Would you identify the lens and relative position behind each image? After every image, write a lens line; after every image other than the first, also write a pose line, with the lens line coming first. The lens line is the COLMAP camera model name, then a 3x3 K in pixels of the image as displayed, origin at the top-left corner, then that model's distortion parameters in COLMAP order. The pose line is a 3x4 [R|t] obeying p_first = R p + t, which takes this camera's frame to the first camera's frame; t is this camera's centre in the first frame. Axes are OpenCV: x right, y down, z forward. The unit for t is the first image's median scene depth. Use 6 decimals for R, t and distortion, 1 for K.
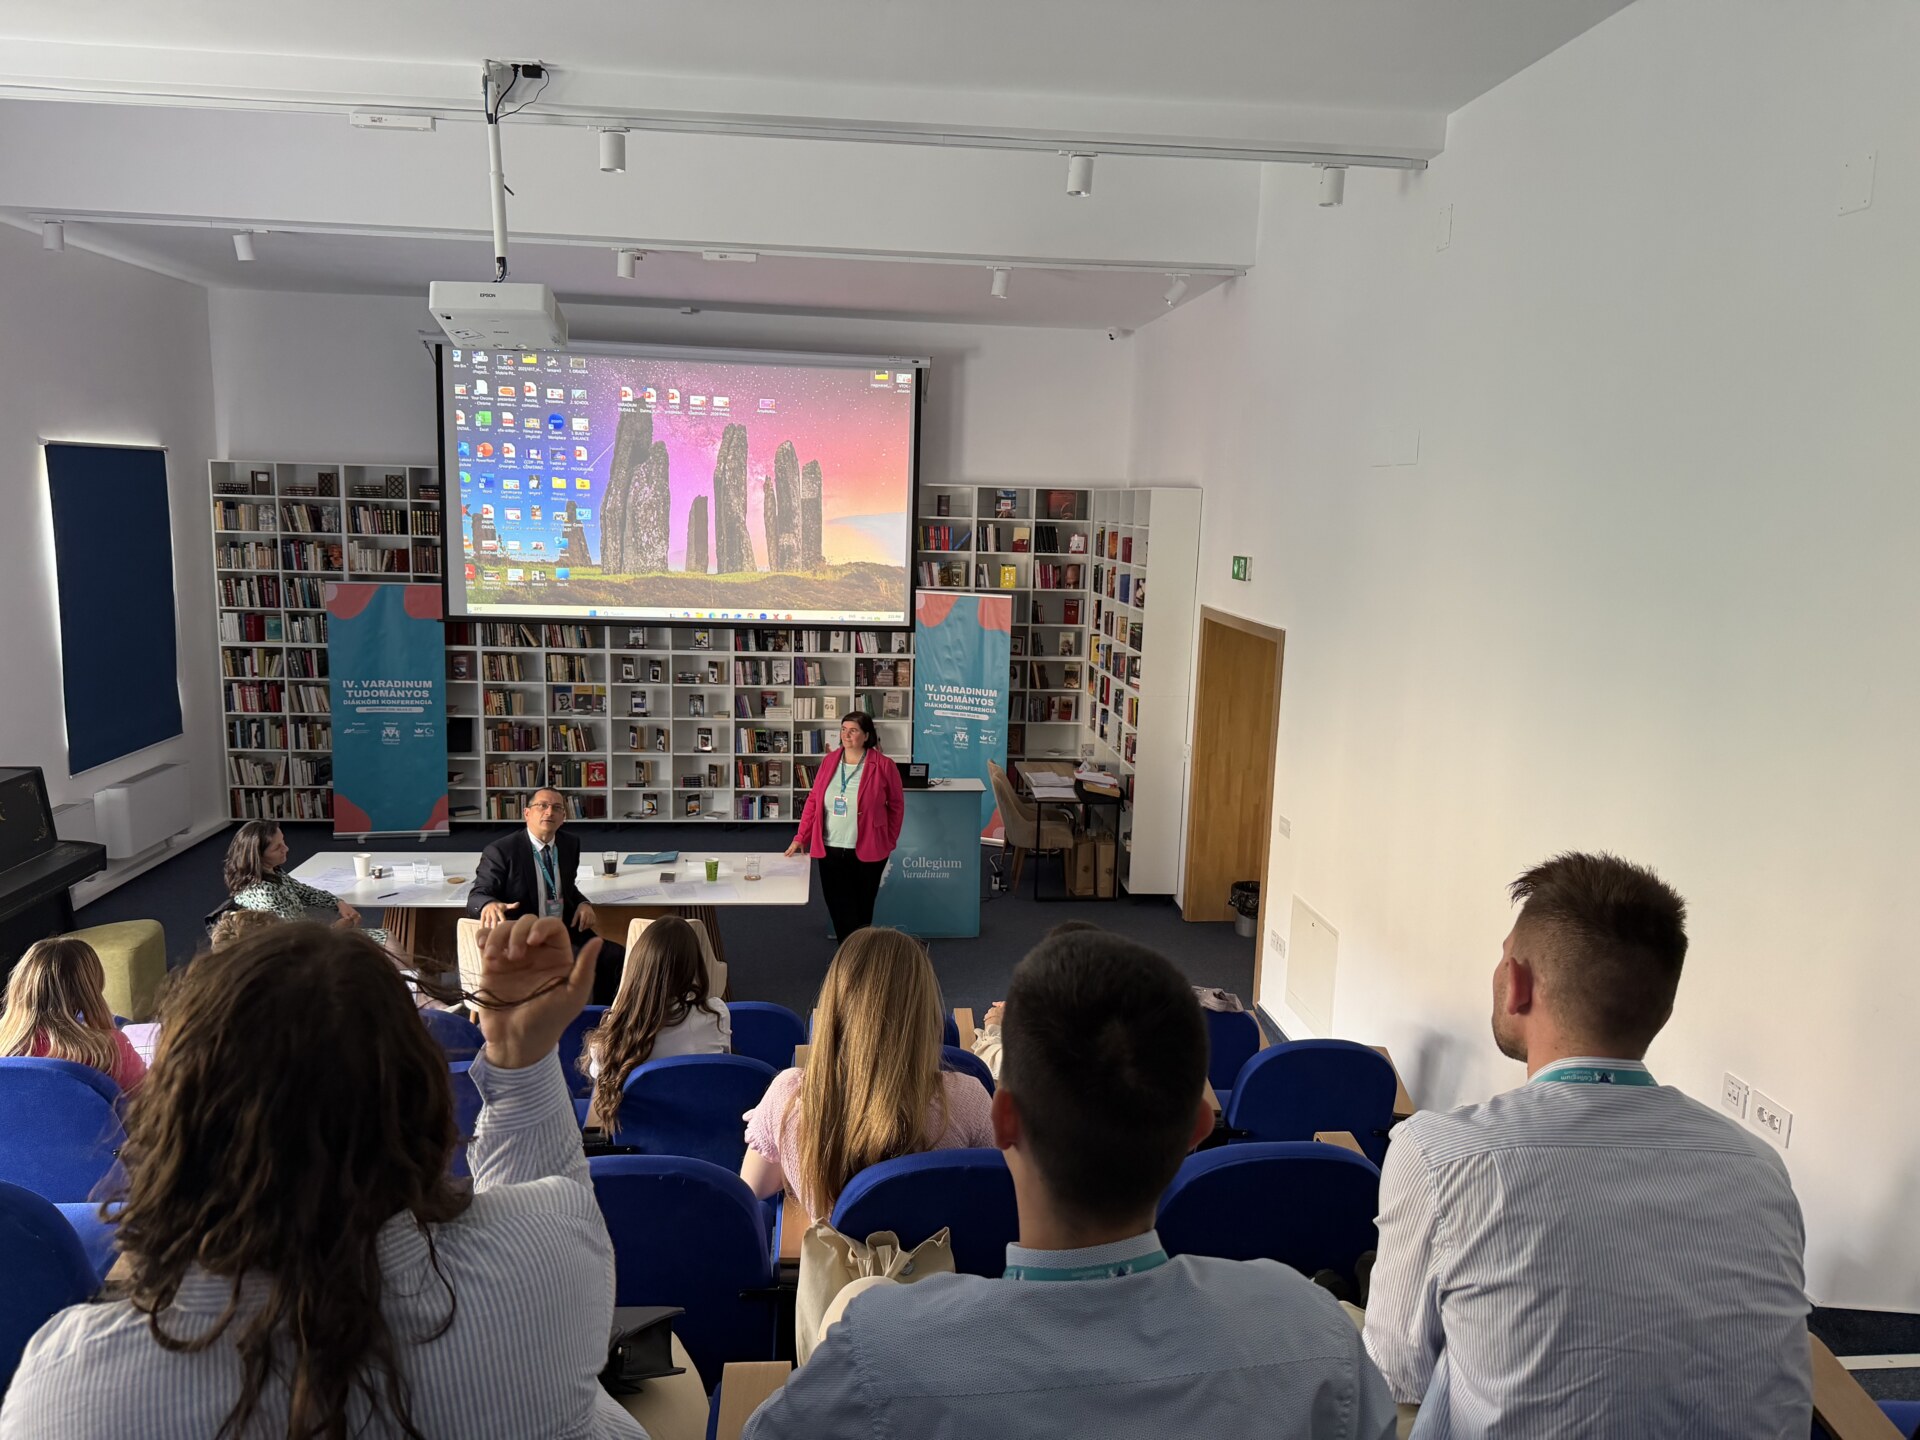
lens RADIAL K [[1365.0, 0, 977.3], [0, 1365.0, 728.7], [0, 0, 1]] dist [0.013985, -0.029054]
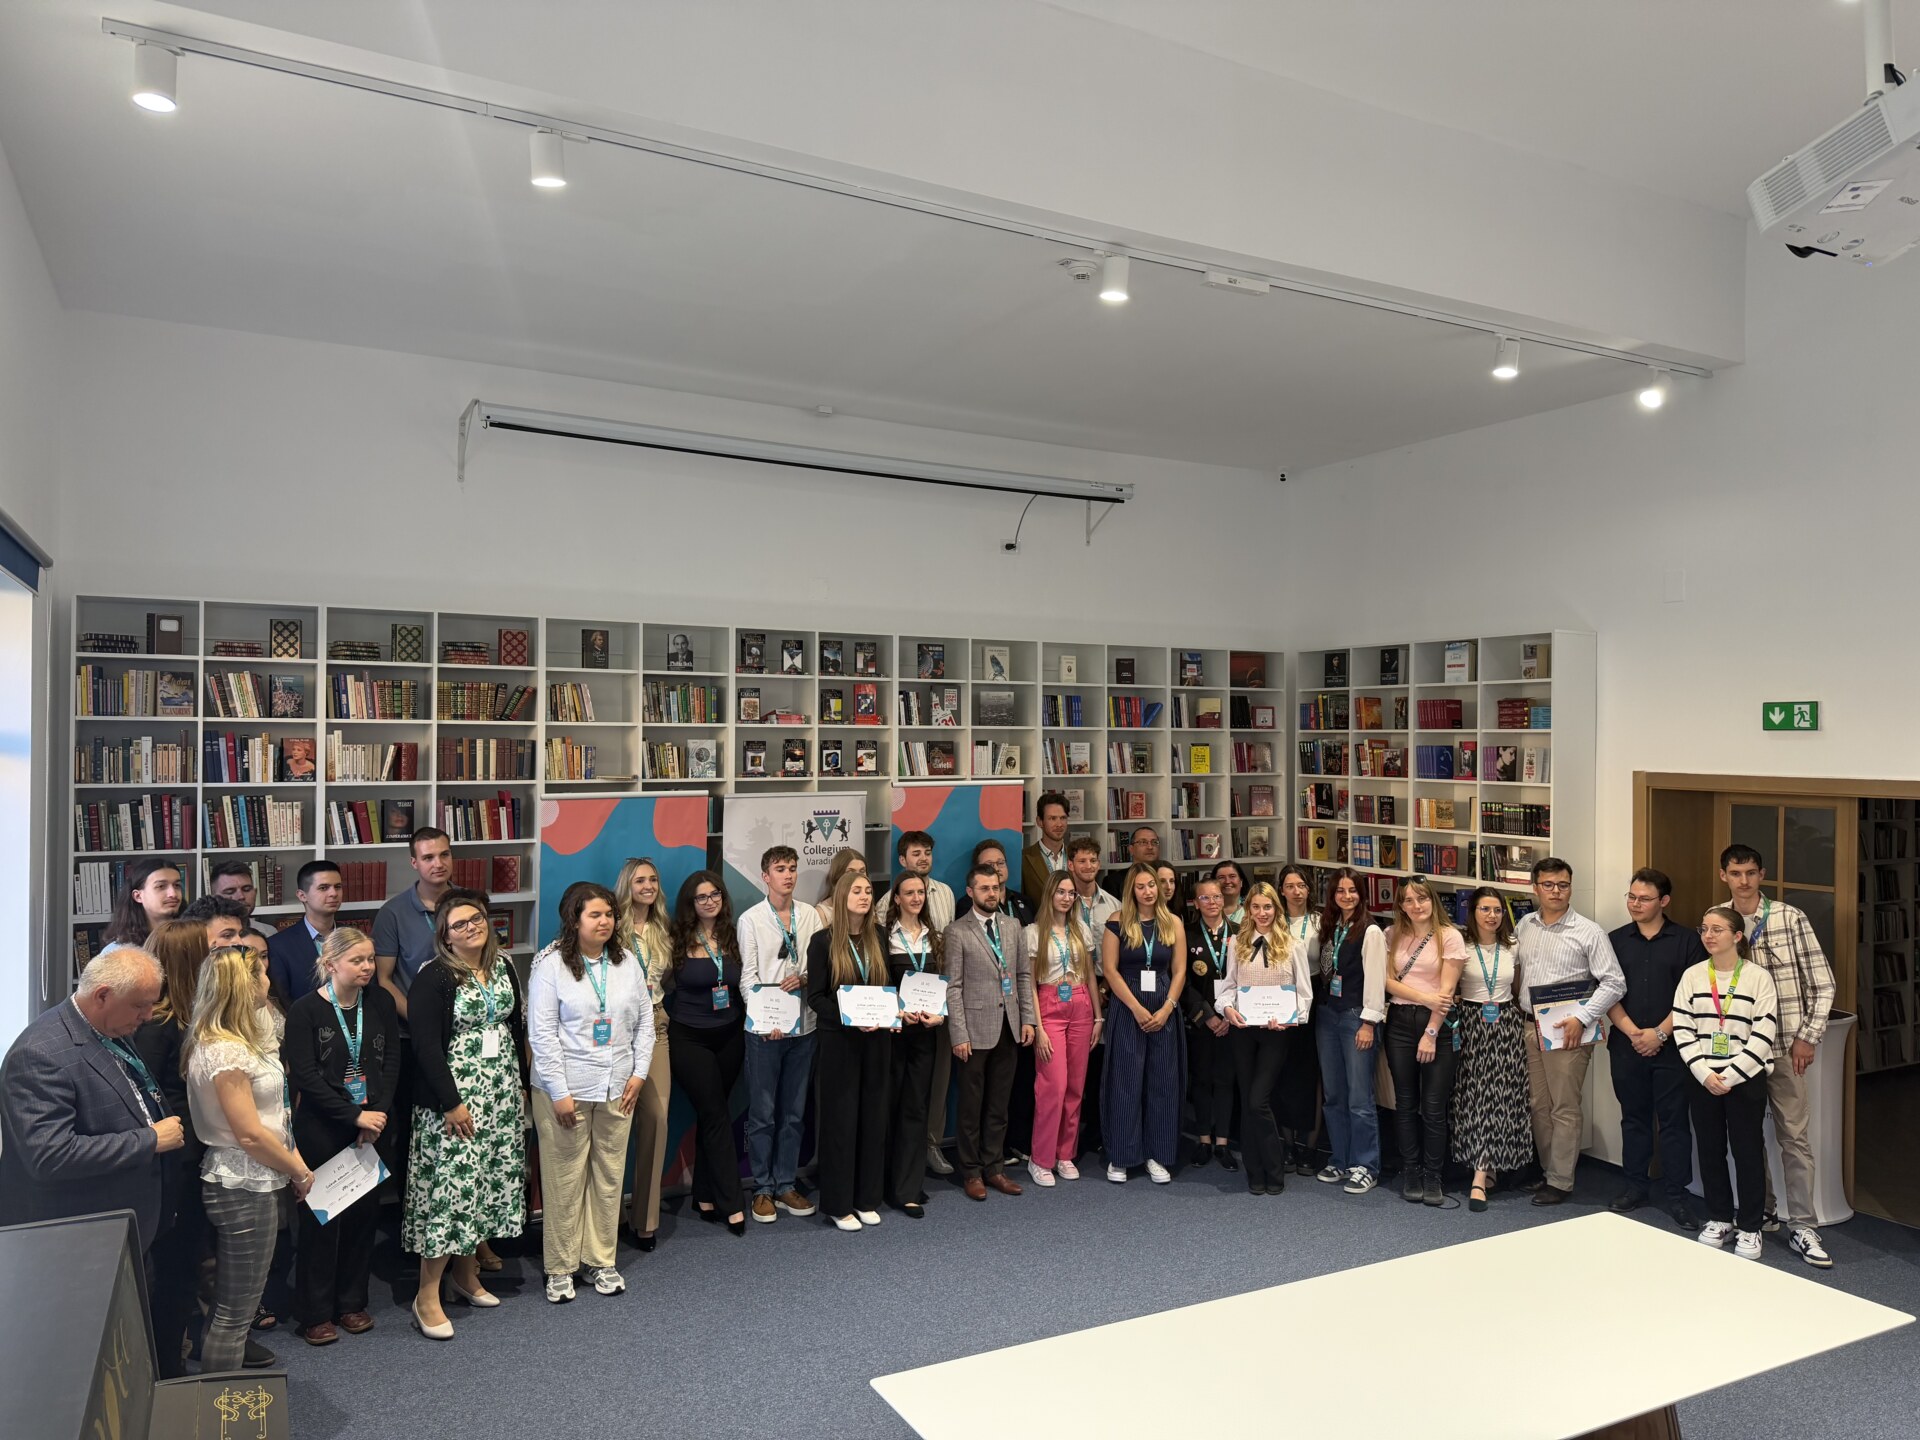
lens RADIAL K [[1365.0, 0, 998.4], [0, 1365.0, 761.2], [0, 0, 1]] dist [0.013985, -0.029054]
pose [[0.909578, -0.033537, 0.414178, -0.433043], [0.096063, 0.986708, -0.131068, -0.016636], [-0.404277, 0.159004, 0.900710, 0.335539]]
